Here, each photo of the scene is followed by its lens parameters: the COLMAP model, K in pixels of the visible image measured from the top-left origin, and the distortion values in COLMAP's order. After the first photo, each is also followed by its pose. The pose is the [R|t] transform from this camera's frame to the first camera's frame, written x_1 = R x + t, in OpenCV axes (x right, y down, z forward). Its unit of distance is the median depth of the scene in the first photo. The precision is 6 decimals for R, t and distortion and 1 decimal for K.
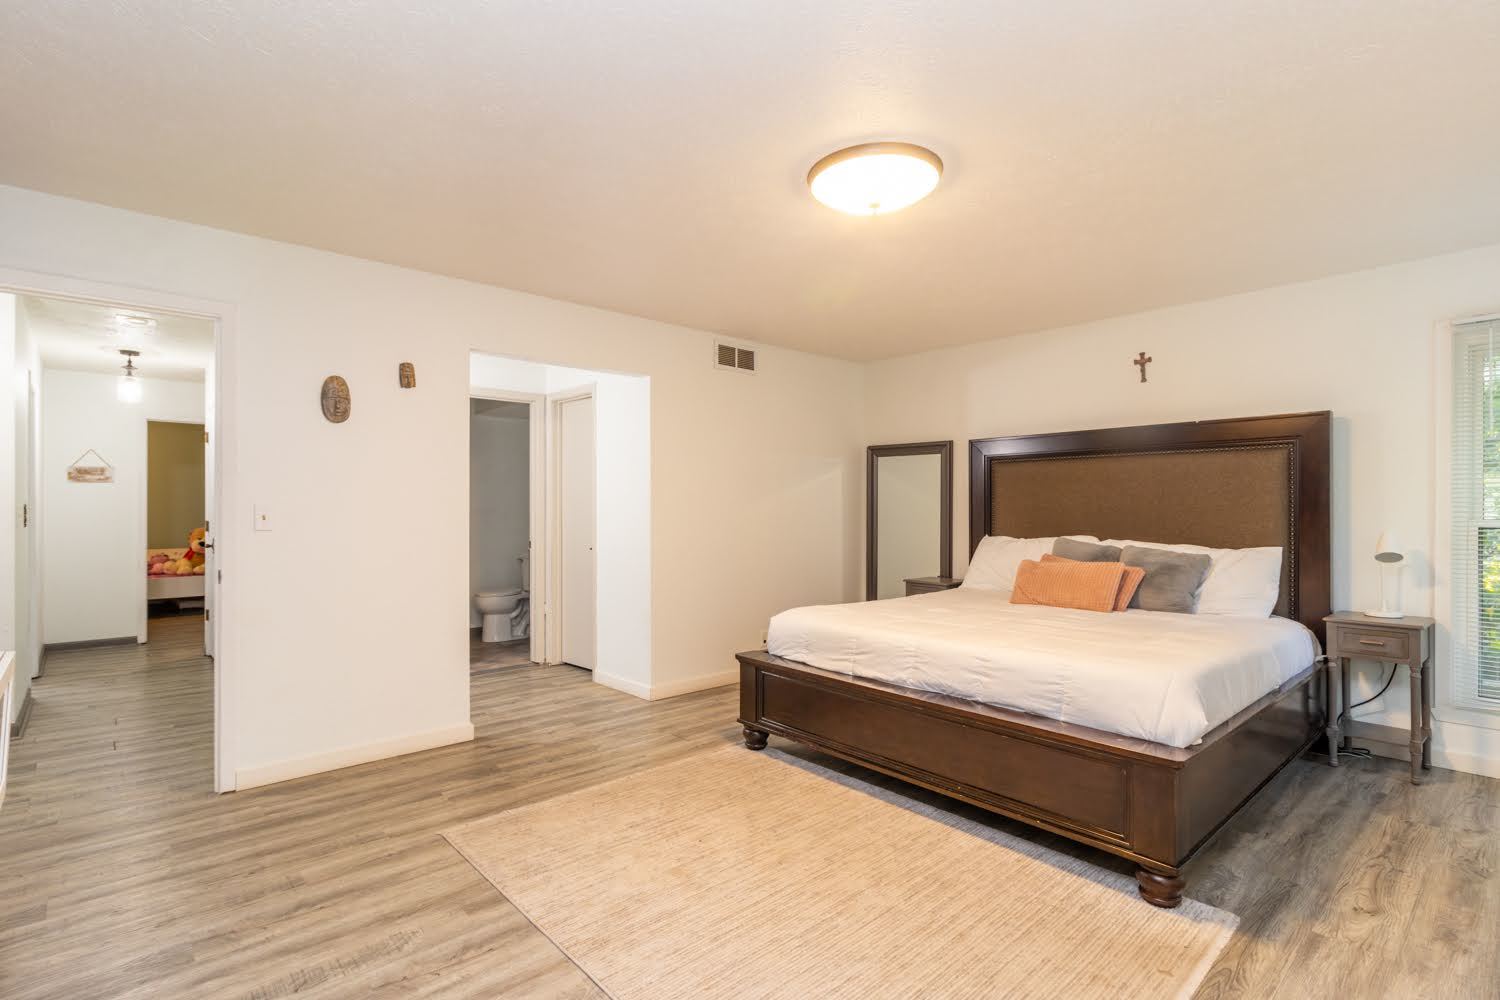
lens RADIAL K [[728.7, 0, 740.6], [0, 728.7, 486.1], [0, 0, 1]] dist [0.000013, -0.000200]
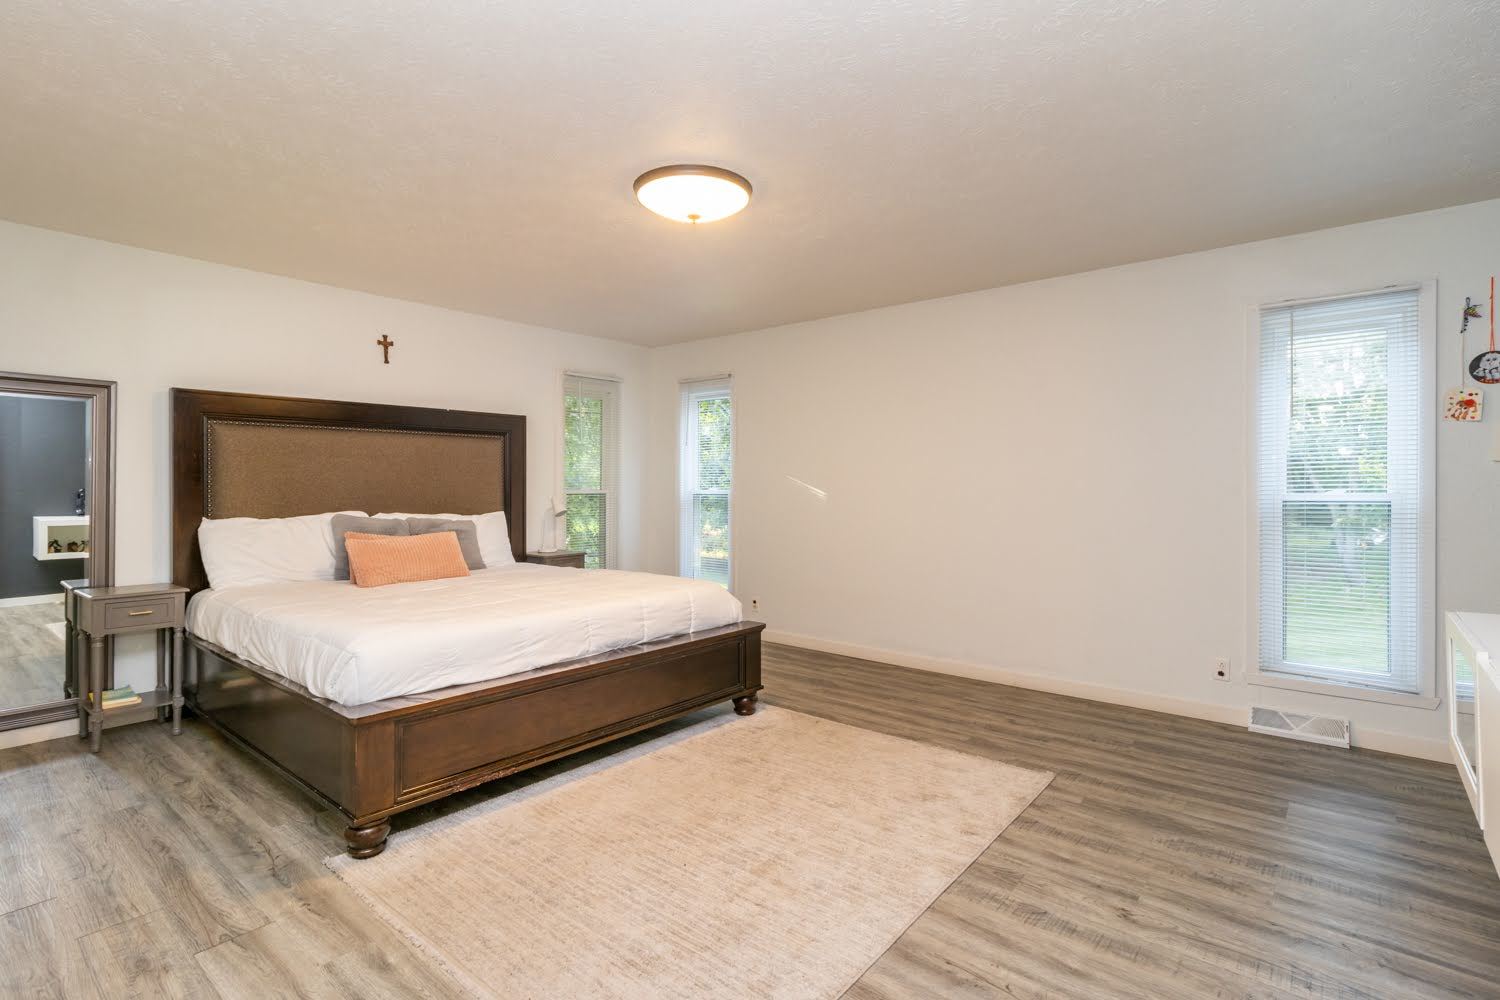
lens RADIAL K [[708.5, 0, 745.5], [0, 708.5, 481.2], [0, 0, 1]] dist [-0.002753, -0.000113]
pose [[-0.147351, 0.002759, 0.989080, -0.638930], [-0.029673, 0.999534, -0.007209, 0.023125], [-0.988639, -0.030412, -0.147200, 0.753750]]
